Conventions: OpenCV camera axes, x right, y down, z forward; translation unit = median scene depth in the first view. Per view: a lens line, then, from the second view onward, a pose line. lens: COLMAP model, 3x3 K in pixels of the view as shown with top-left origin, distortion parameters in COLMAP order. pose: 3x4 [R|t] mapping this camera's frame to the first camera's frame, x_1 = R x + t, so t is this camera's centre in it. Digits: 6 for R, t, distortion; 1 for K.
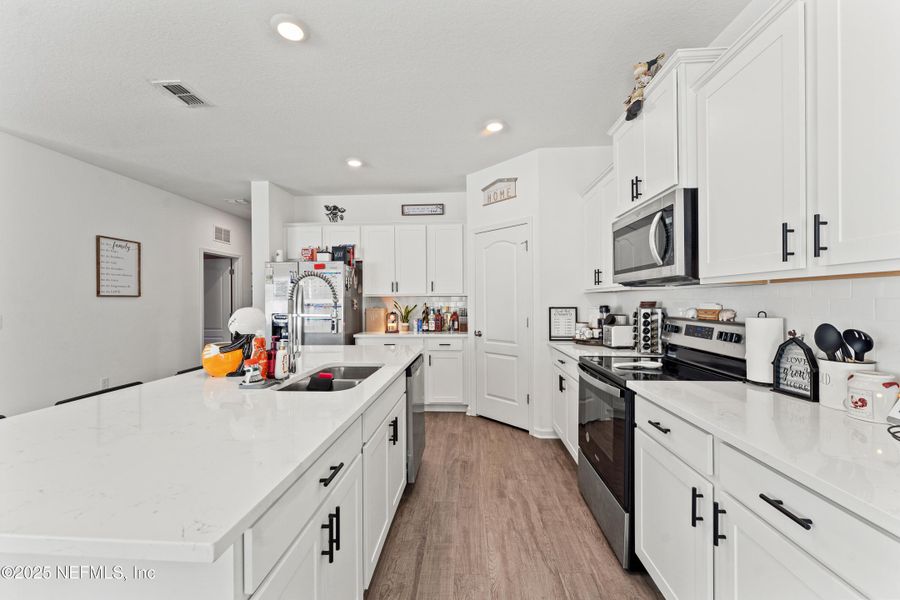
lens RADIAL K [[359.3, 0, 447.4], [0, 359.3, 303.3], [0, 0, 1]] dist [0.002316, 0.000947]
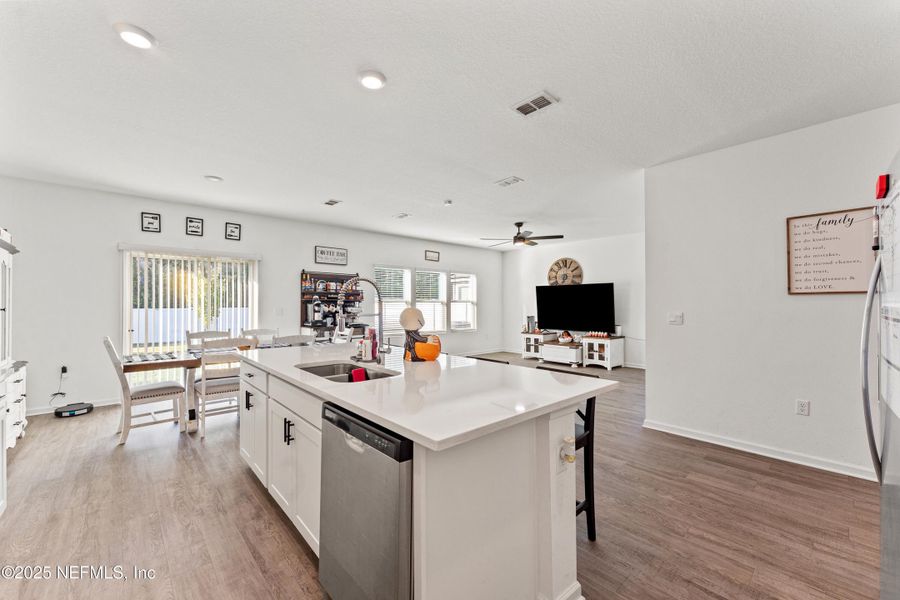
lens RADIAL K [[359.3, 0, 448.1], [0, 359.3, 308.3], [0, 0, 1]] dist [0.002316, 0.000947]
pose [[-0.698066, 0.017484, -0.715820, 0.128131], [0.002963, 0.999764, 0.021531, -0.007672], [0.716028, 0.012909, -0.697953, 1.016173]]
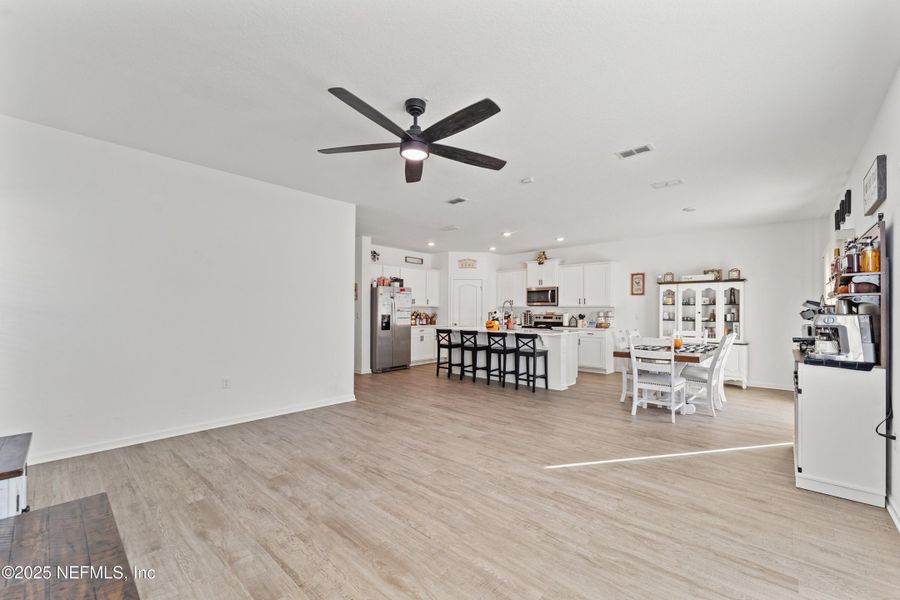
lens RADIAL K [[359.3, 0, 446.9], [0, 359.3, 312.3], [0, 0, 1]] dist [0.002316, 0.000947]
pose [[0.637741, 0.010173, 0.770184, -1.804196], [-0.006404, 0.999948, -0.007906, 0.031344], [-0.770224, 0.000110, 0.637773, -0.425135]]
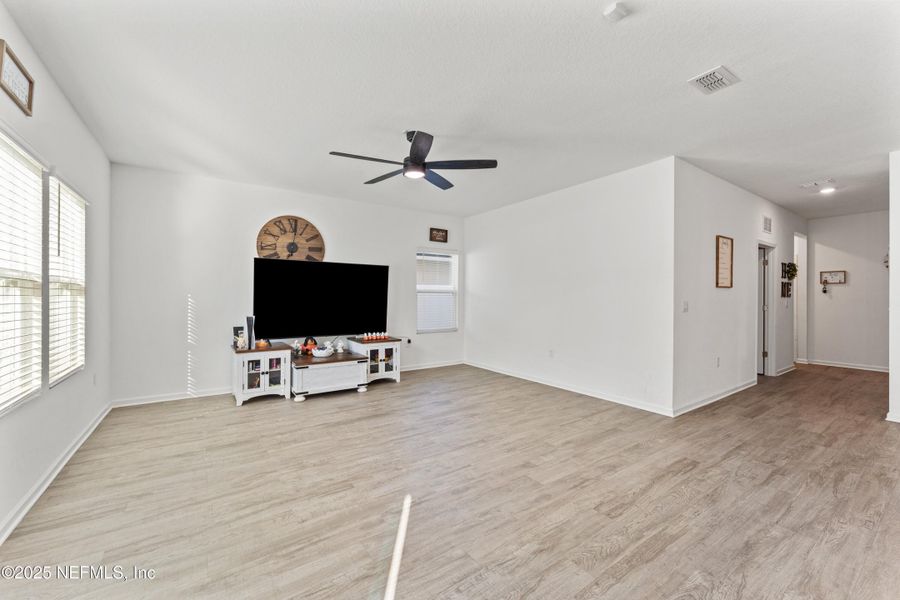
lens RADIAL K [[359.3, 0, 450.5], [0, 359.3, 297.7], [0, 0, 1]] dist [0.002316, 0.000947]
pose [[0.617995, 0.008966, -0.786131, -0.582954], [-0.012436, 0.999921, 0.001628, 0.024216], [0.786084, 0.008771, 0.618058, -0.412990]]
